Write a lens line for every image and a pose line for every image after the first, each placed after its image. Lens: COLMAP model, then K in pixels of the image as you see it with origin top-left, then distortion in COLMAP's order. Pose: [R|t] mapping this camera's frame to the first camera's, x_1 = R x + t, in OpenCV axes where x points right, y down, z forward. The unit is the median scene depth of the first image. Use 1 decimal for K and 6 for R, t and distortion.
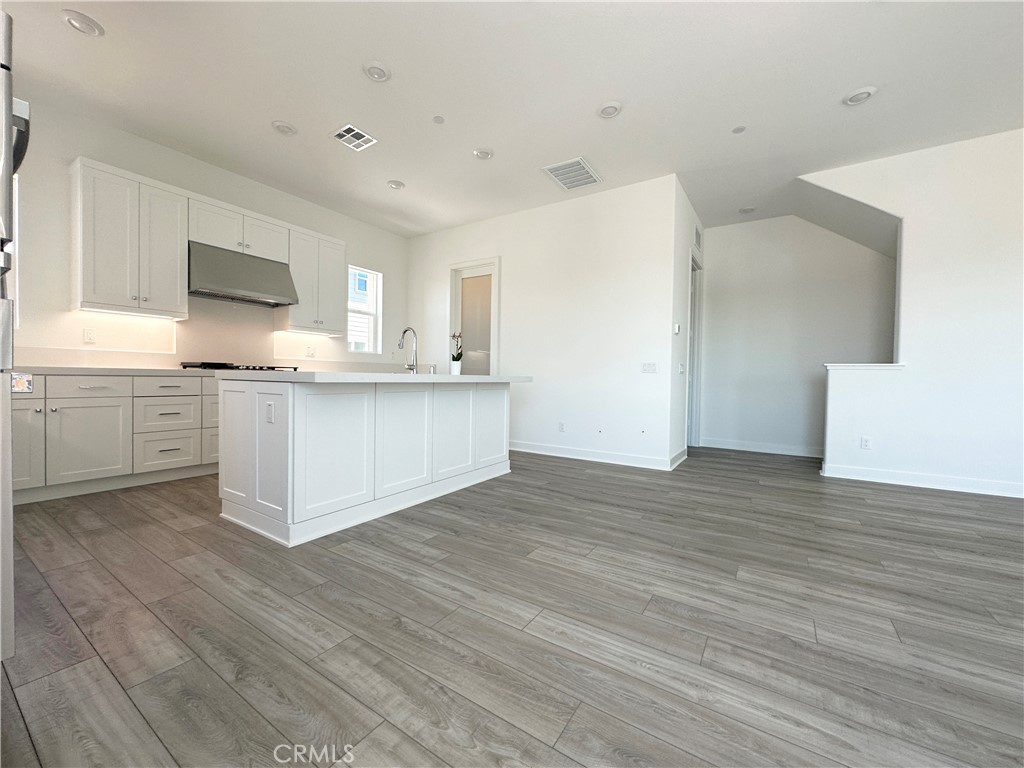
lens RADIAL K [[409.3, 0, 512.7], [0, 409.3, 382.6], [0, 0, 1]] dist [-0.001349, 0.000448]
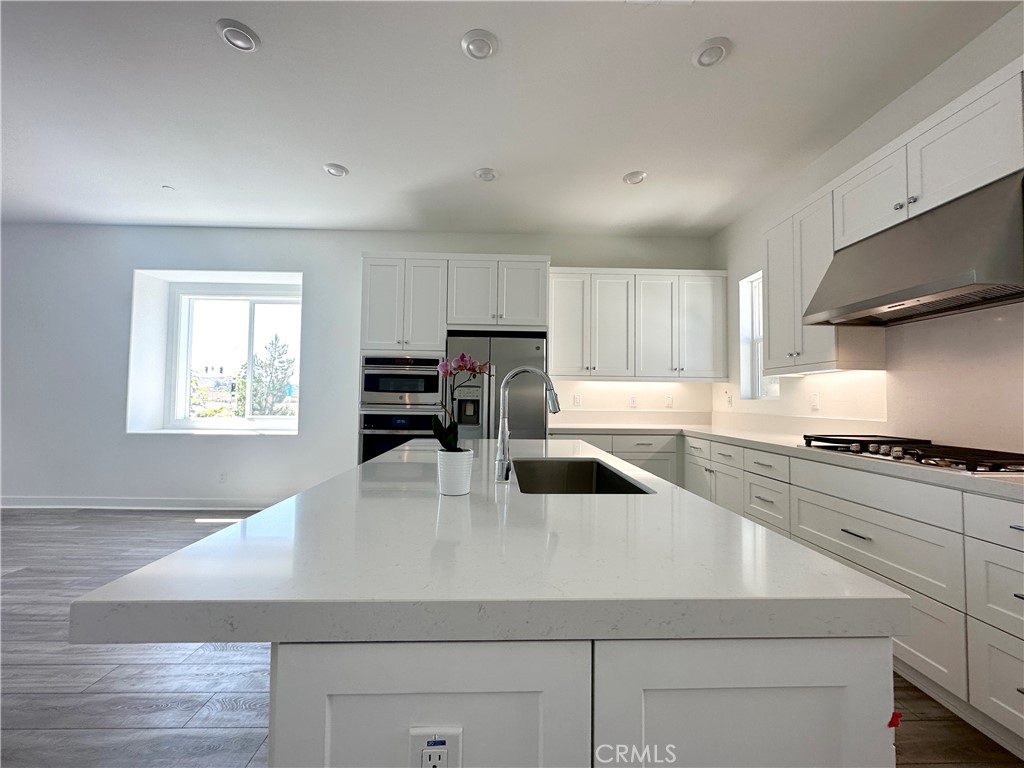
lens RADIAL K [[408.7, 0, 509.9], [0, 408.7, 384.4], [0, 0, 1]] dist [-0.001985, 0.000540]
pose [[-0.824177, -0.048285, -0.564270, 0.014932], [-0.034688, 0.998792, -0.034801, -0.126283], [0.565269, -0.009108, -0.824856, 1.746857]]
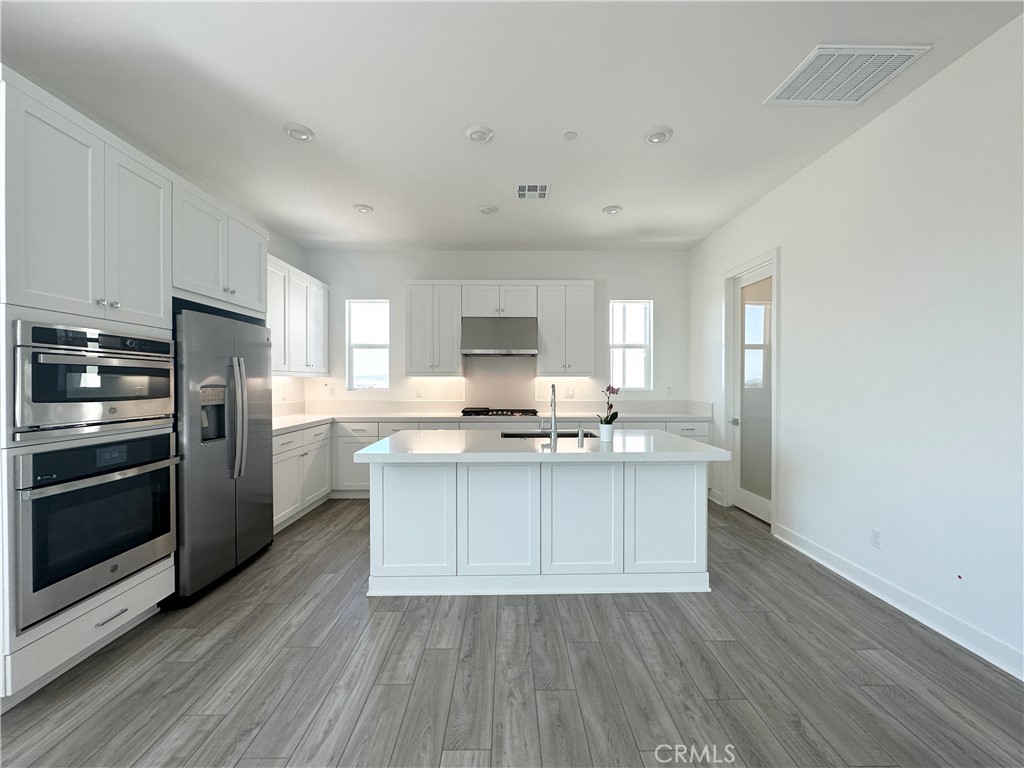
lens RADIAL K [[409.3, 0, 512.7], [0, 409.3, 382.6], [0, 0, 1]] dist [-0.001349, 0.000448]
pose [[0.557983, -0.014950, -0.829718, 0.553611], [-0.001818, 0.999813, -0.019238, -0.154994], [0.829851, 0.012242, 0.557851, 0.560501]]
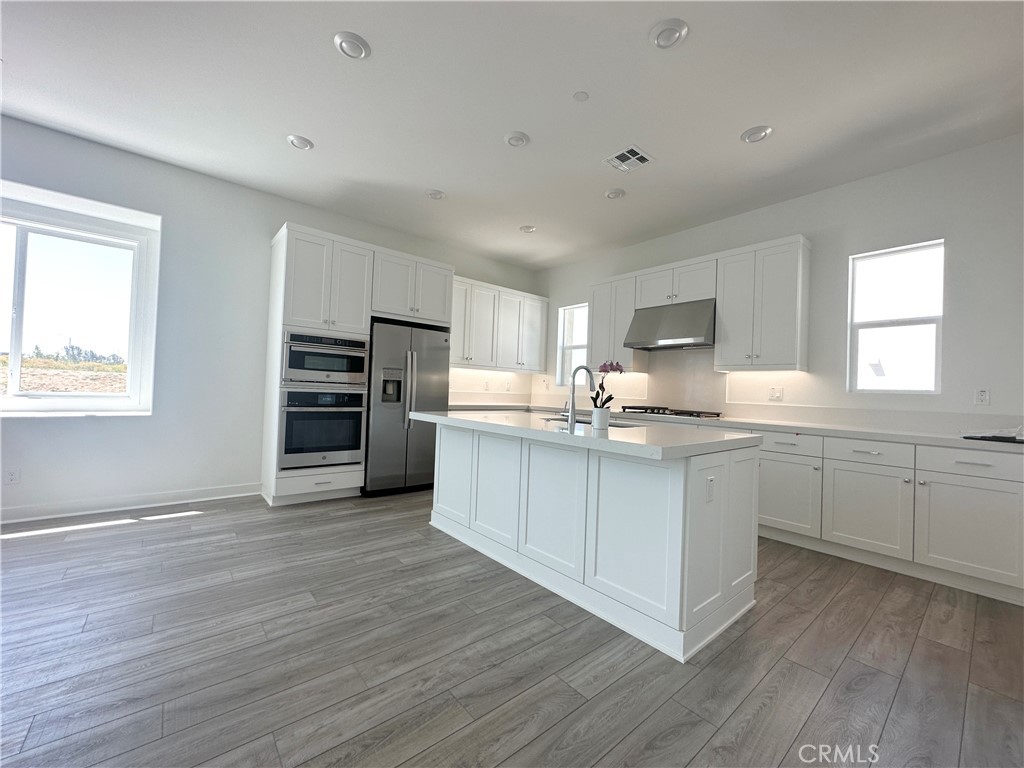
lens RADIAL K [[408.7, 0, 509.9], [0, 408.7, 384.4], [0, 0, 1]] dist [-0.001985, 0.000540]
pose [[-0.293809, -0.042812, -0.954905, 0.723829], [-0.057187, 0.997994, -0.027148, -0.085093], [0.954152, 0.046632, -0.295668, 1.421092]]
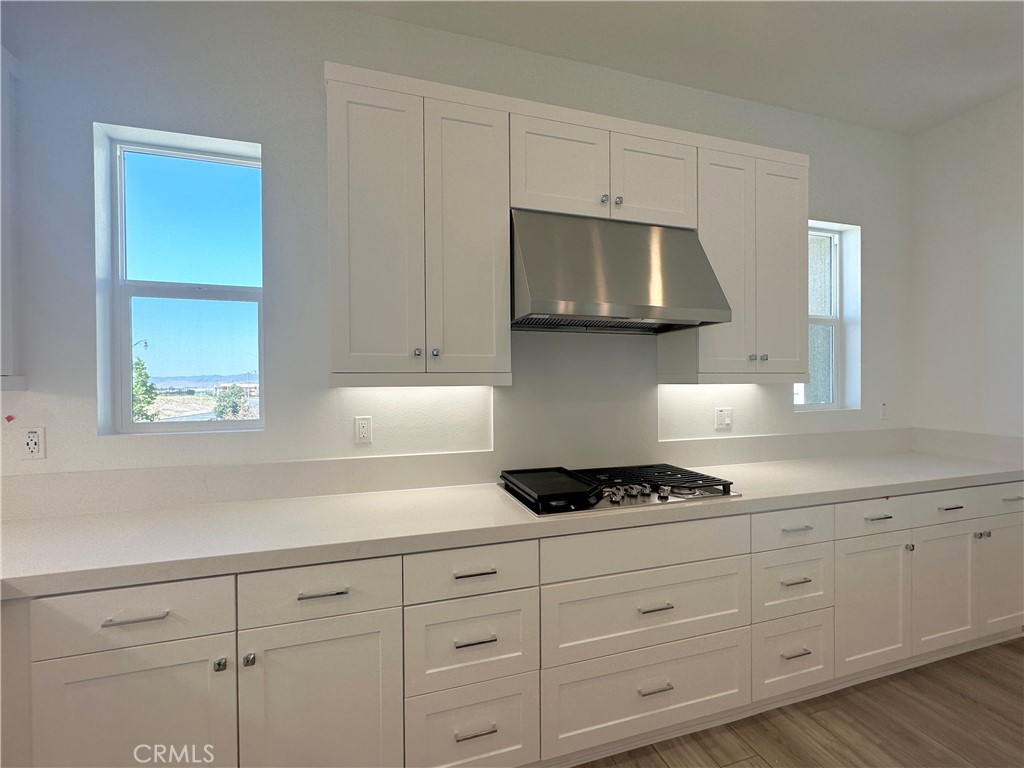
lens RADIAL K [[449.3, 0, 512.0], [0, 449.3, 384.0], [0, 0, 1]] dist [-0.001860, -0.000151]
pose [[0.772896, -0.016197, -0.634325, -0.679216], [0.009219, 0.999855, -0.014299, -0.210075], [0.634465, 0.005204, 0.772934, 0.874856]]
